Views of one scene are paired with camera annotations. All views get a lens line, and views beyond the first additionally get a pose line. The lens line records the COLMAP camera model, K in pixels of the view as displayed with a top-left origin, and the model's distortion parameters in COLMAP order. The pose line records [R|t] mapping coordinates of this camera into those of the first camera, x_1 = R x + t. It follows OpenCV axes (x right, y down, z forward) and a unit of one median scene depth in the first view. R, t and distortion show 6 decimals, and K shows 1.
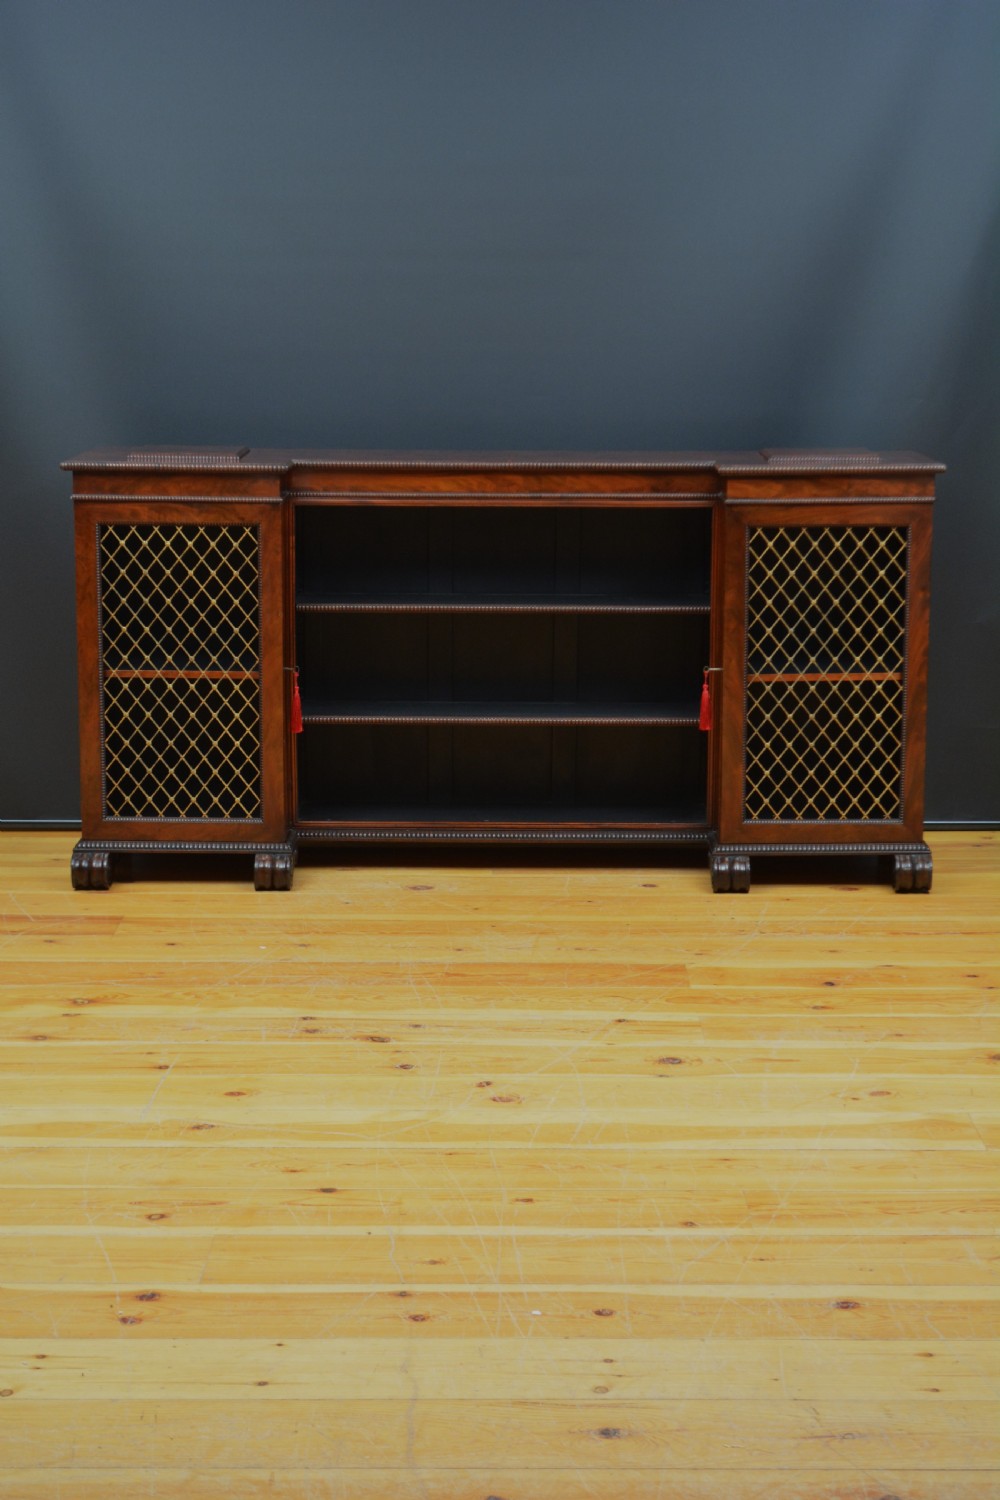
lens RADIAL K [[2520.3, 0, 510.6], [0, 2520.3, 751.7], [0, 0, 1]] dist [0.011045, 0.000000]
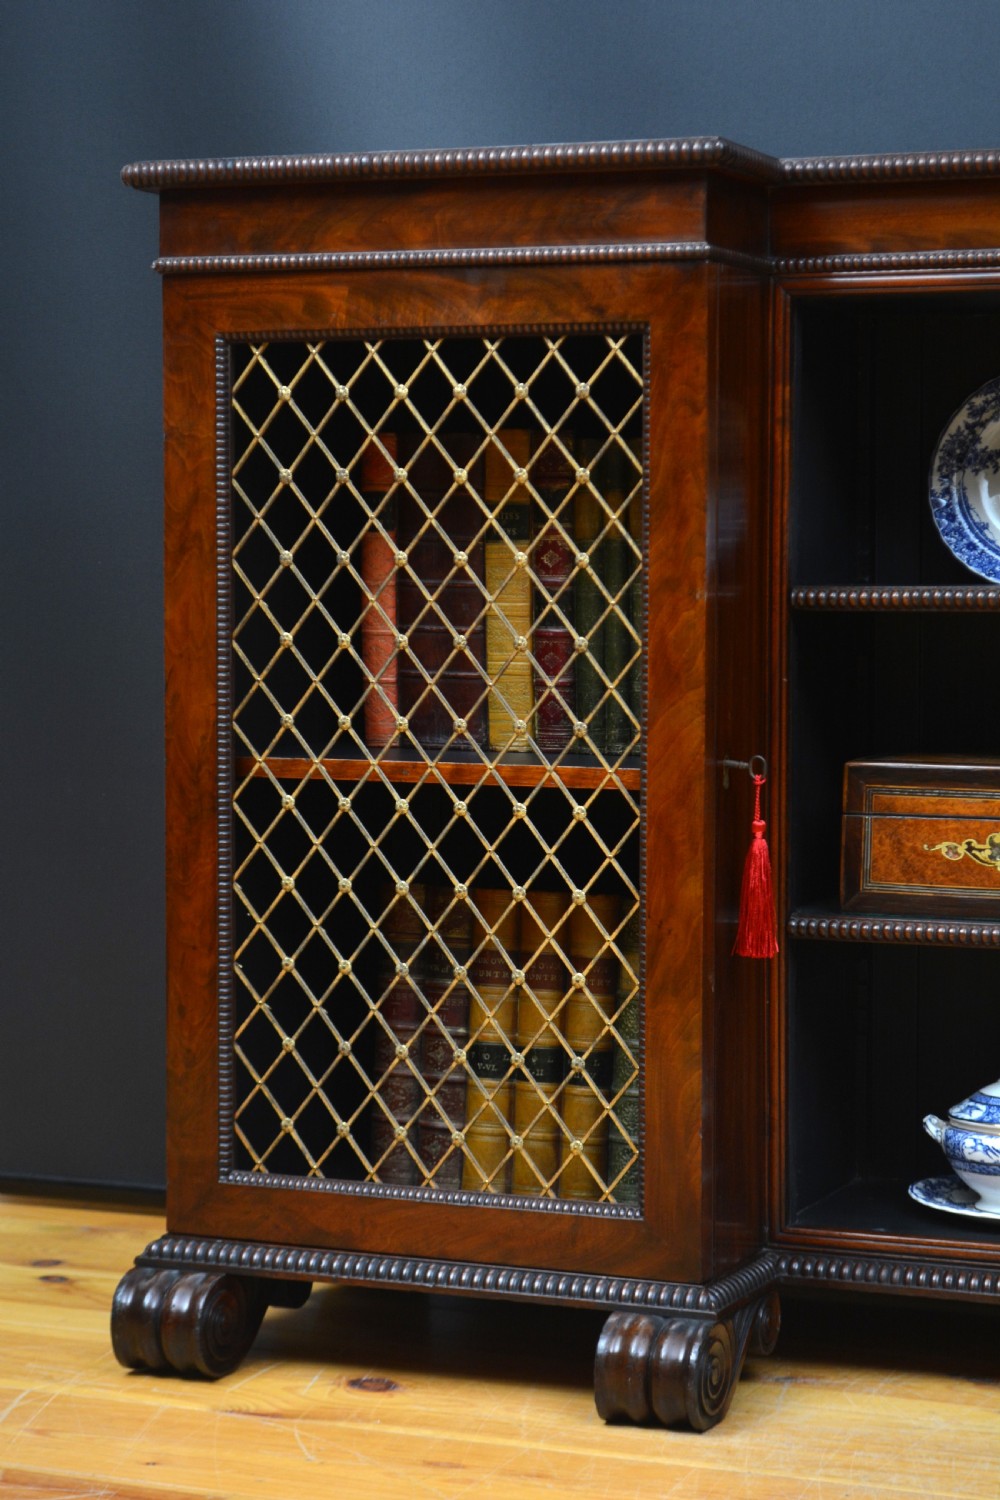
lens RADIAL K [[3312.8, 0, 523.4], [0, 3312.8, 768.1], [0, 0, 1]] dist [0.042766, 0.000000]
pose [[0.924236, 0.018675, -0.381365, 0.055594], [-0.065079, 0.991893, -0.109148, 0.018175], [0.376235, 0.125697, 0.917958, 0.595364]]
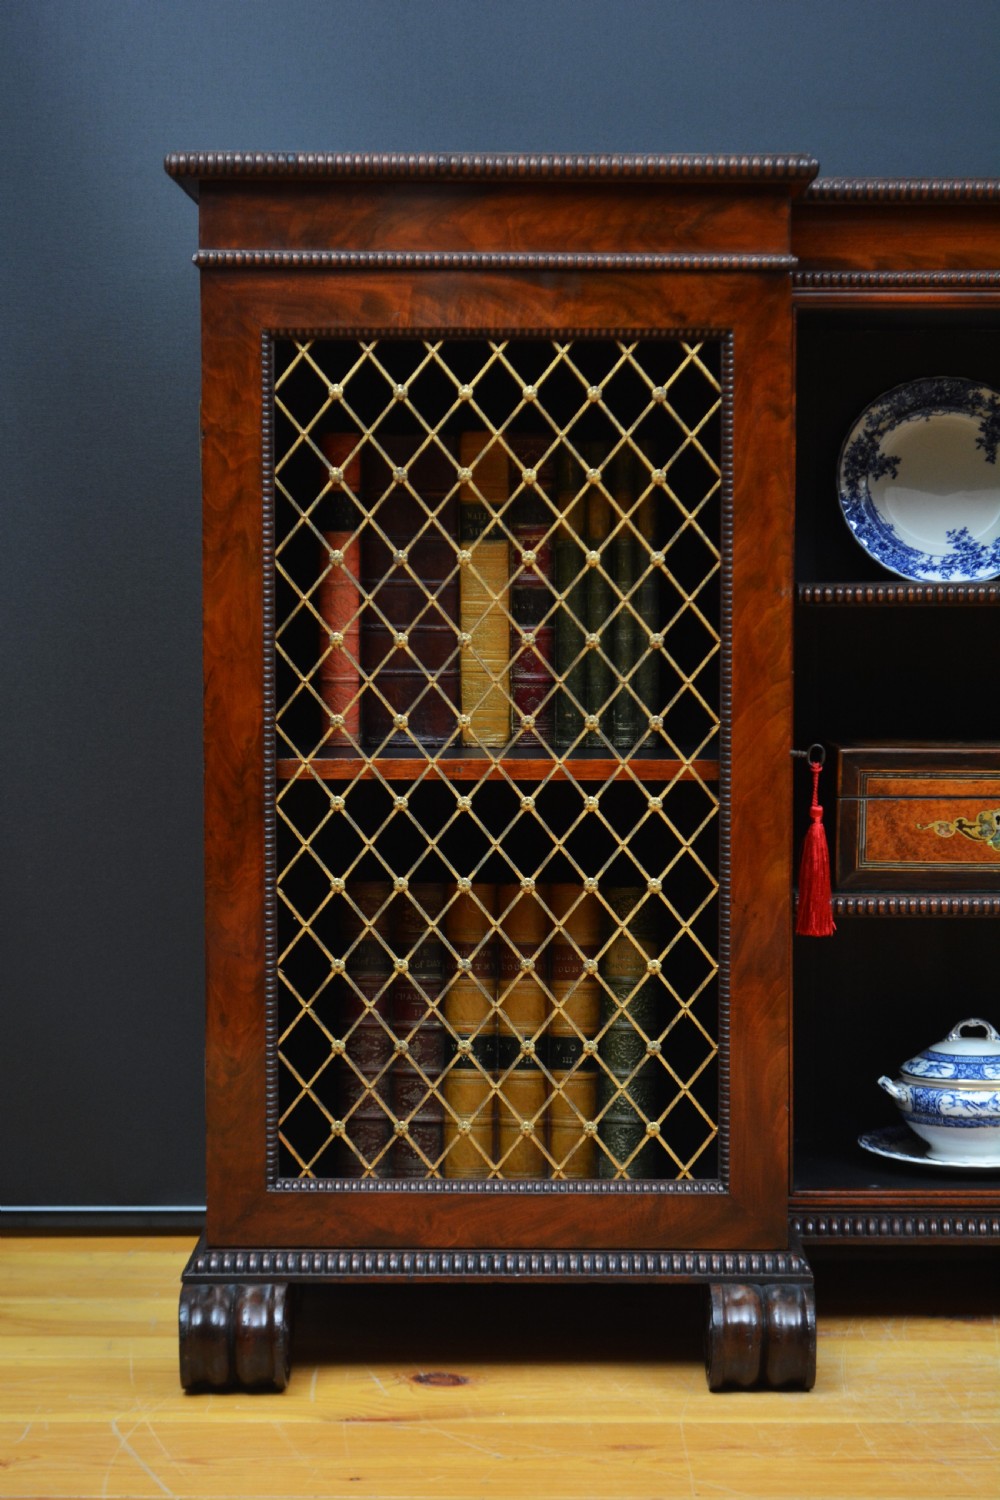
lens RADIAL K [[3105.0, 0, 525.9], [0, 3105.0, 768.3], [0, 0, 1]] dist [0.031155, 0.000000]
pose [[0.999969, -0.007357, 0.002847, -0.129938], [0.007640, 0.993062, -0.117343, 0.020500], [-0.001964, 0.117361, 0.993087, 0.579614]]
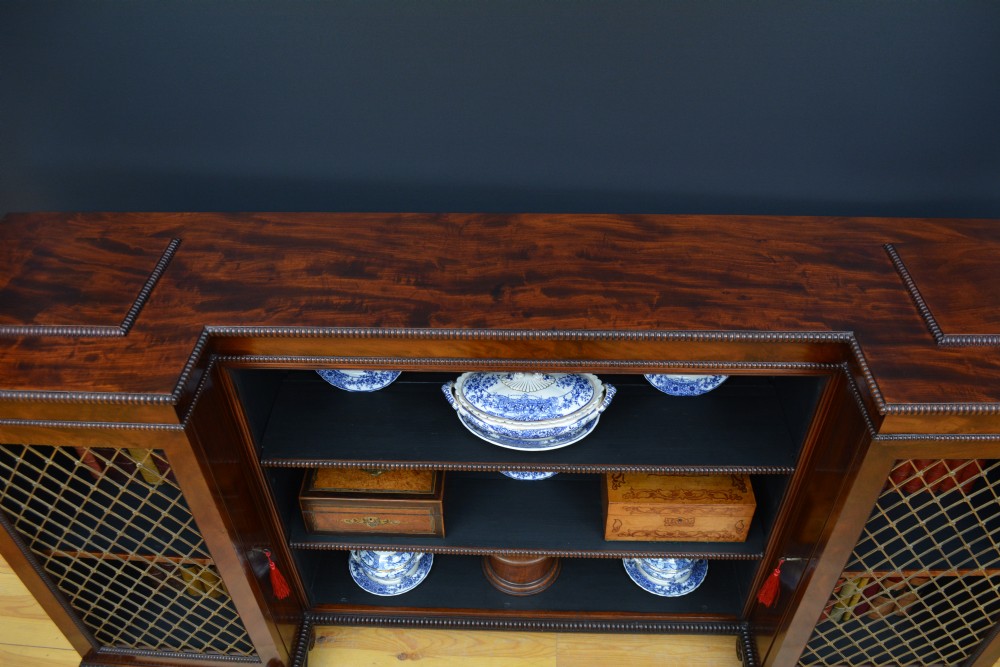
lens RADIAL K [[804.2, 0, 505.7], [0, 804.2, 361.6], [0, 0, 1]] dist [-0.042357, -0.026989]
pose [[0.999274, 0.007606, -0.037322, 0.000129], [0.013422, 0.846687, 0.531922, -0.223316], [0.035646, -0.532037, 0.845971, 0.836861]]
